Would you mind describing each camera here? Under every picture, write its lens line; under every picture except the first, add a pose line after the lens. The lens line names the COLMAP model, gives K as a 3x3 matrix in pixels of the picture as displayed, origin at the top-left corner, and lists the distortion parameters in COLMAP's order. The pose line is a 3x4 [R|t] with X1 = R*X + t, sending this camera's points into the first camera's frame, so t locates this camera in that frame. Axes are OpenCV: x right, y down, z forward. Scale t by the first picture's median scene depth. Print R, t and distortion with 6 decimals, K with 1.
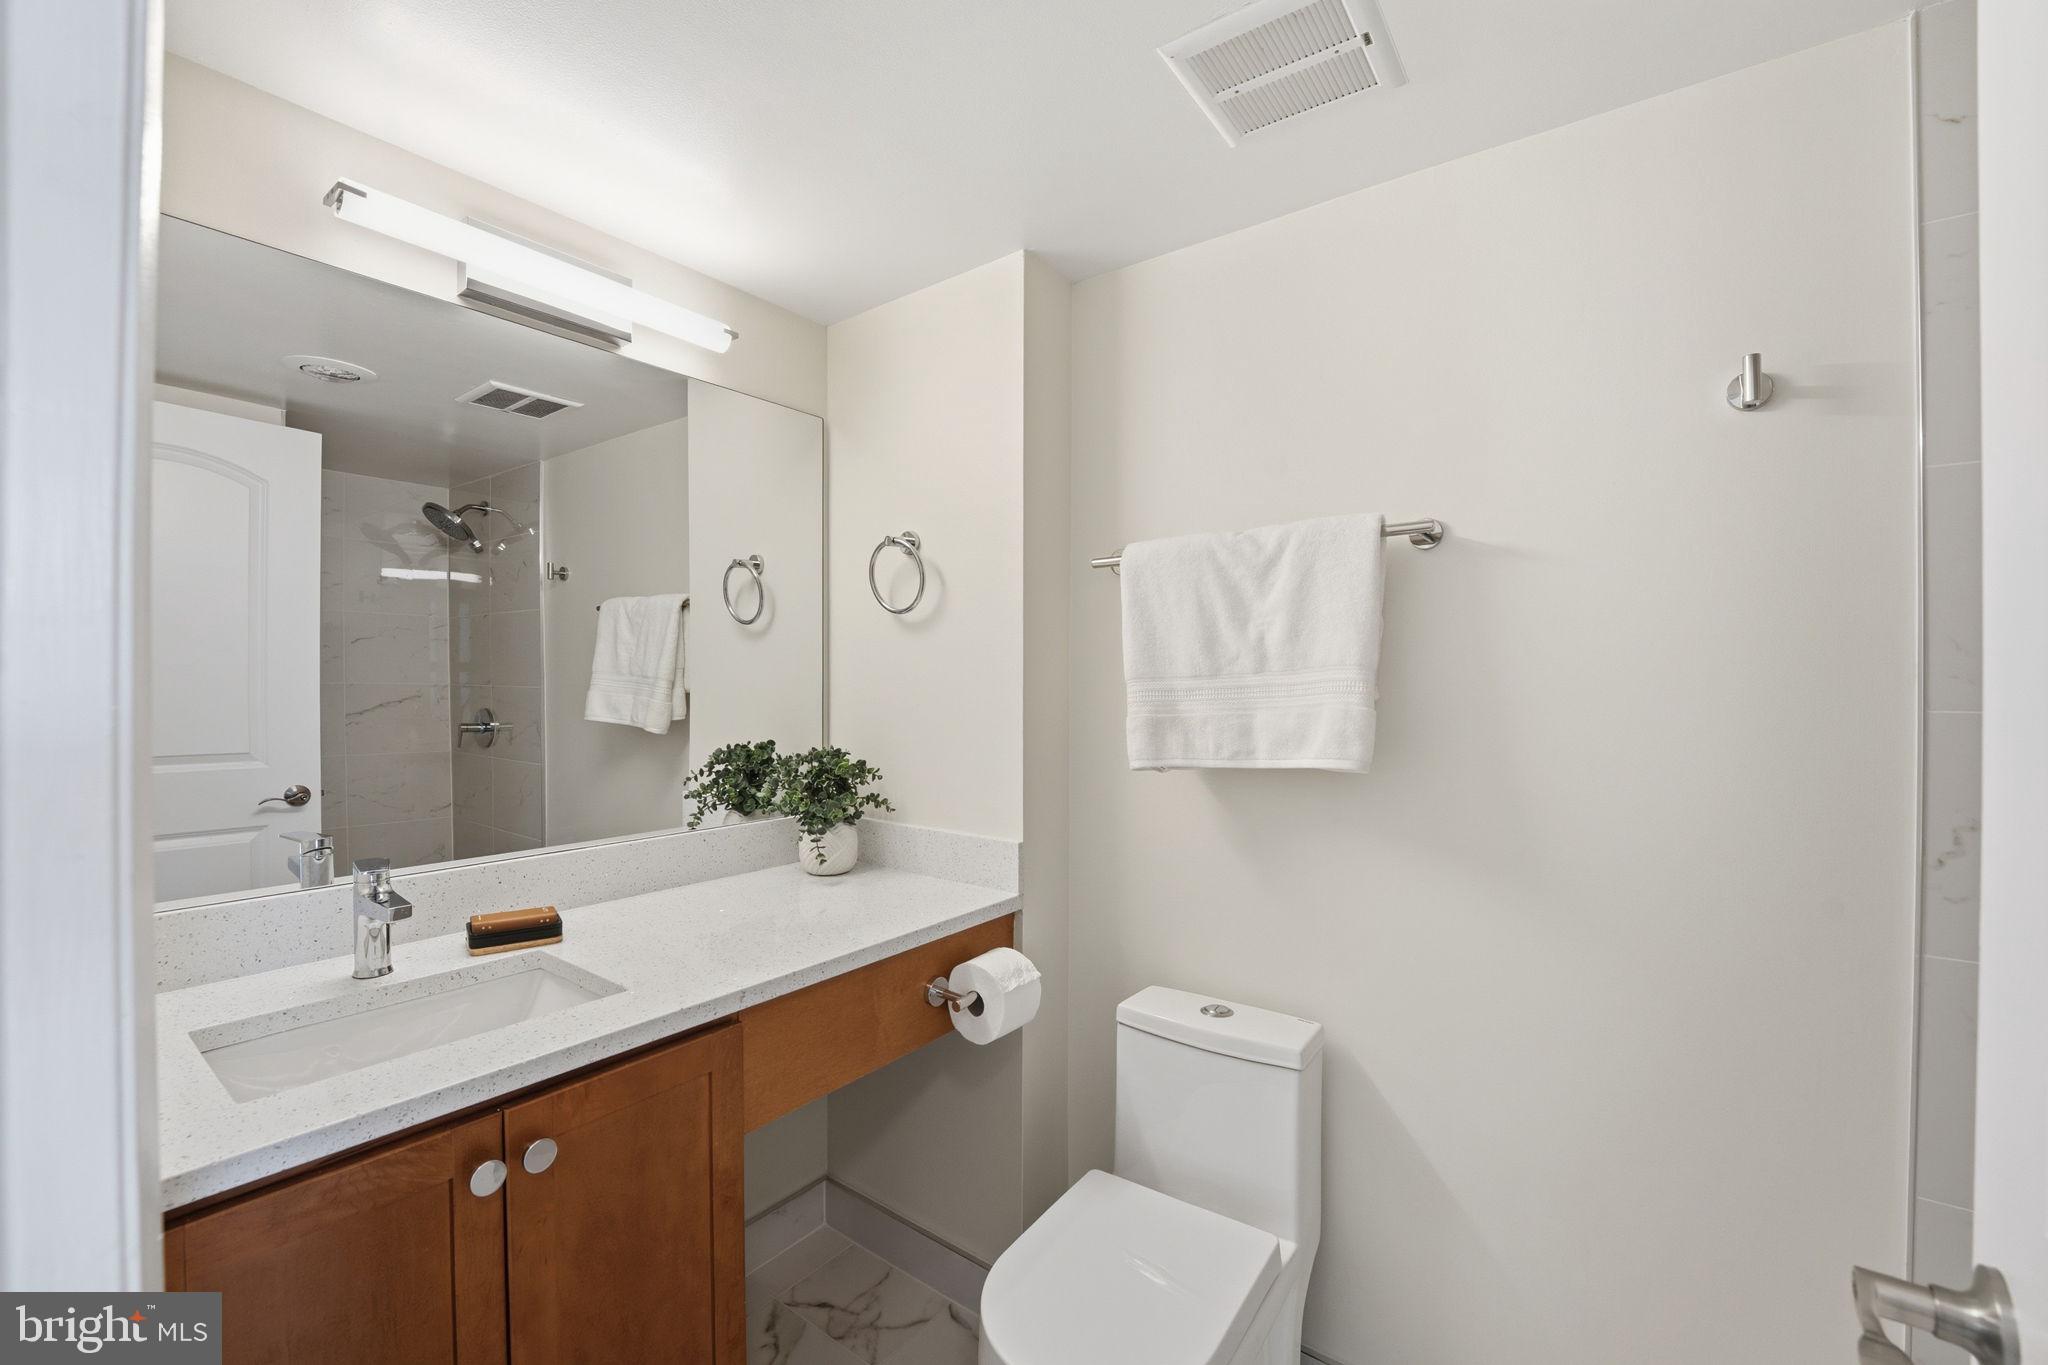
lens RADIAL K [[848.8, 0, 1016.8], [0, 848.8, 681.0], [0, 0, 1]] dist [-0.022539, -0.000098]
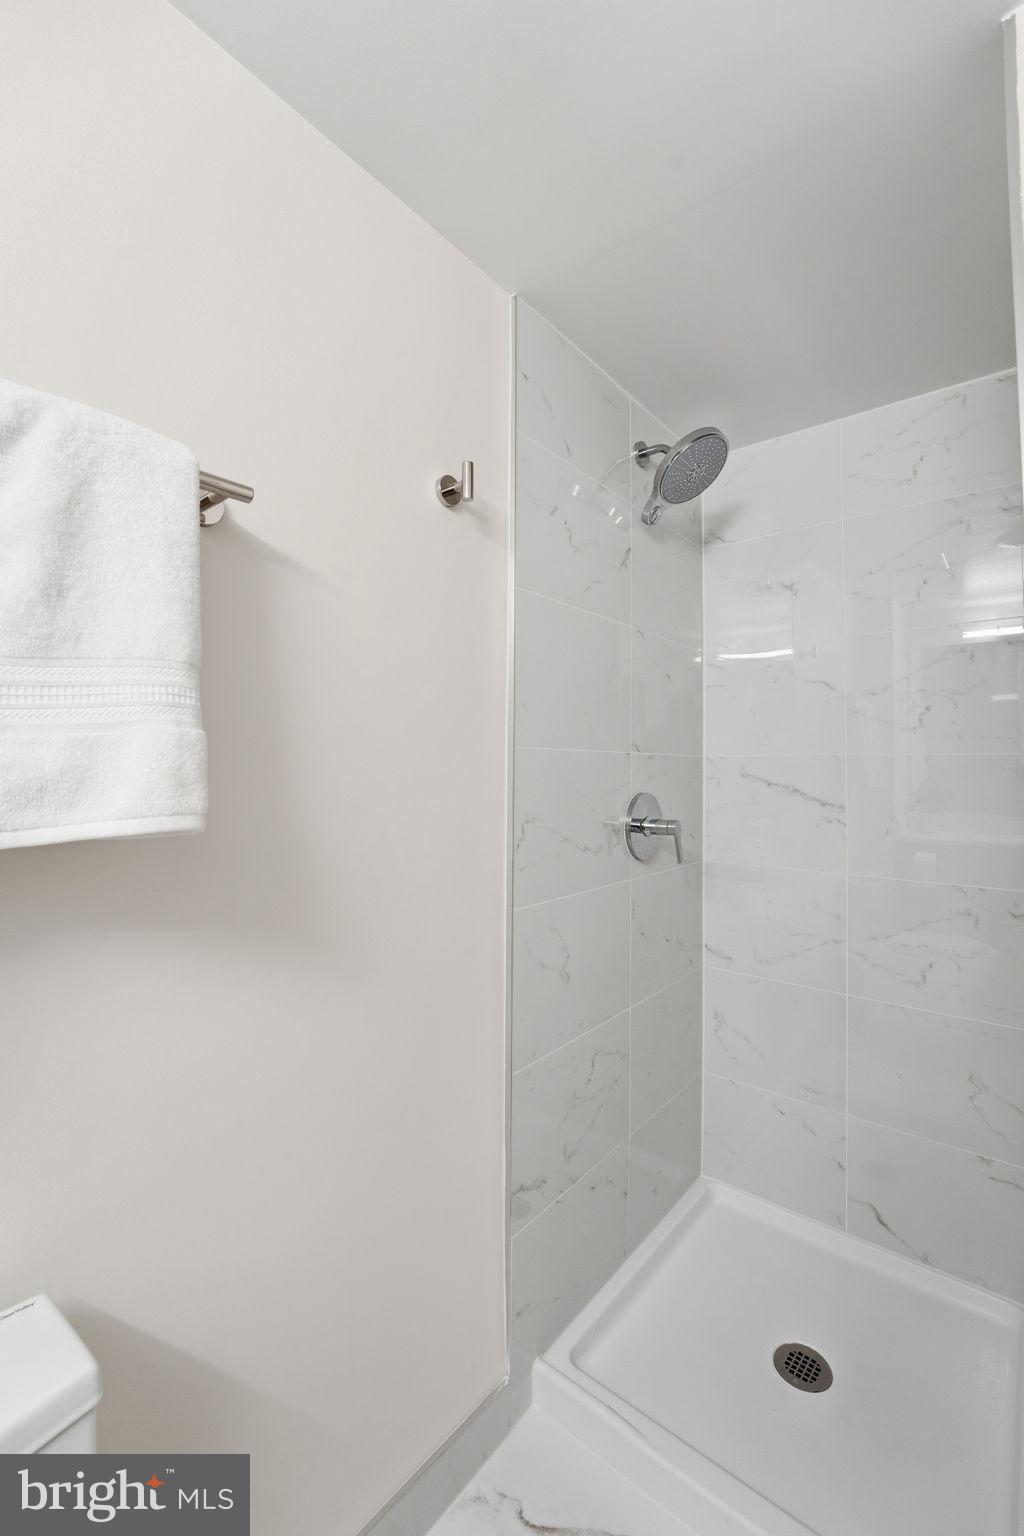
lens RADIAL K [[636.6, 0, 510.3], [0, 636.6, 741.5], [0, 0, 1]] dist [-0.022539, -0.000098]
pose [[0.069290, 0.034500, 0.997000, -0.046884], [-0.006724, 0.999395, -0.034116, 0.052934], [-0.997574, -0.004340, 0.069480, 0.720705]]
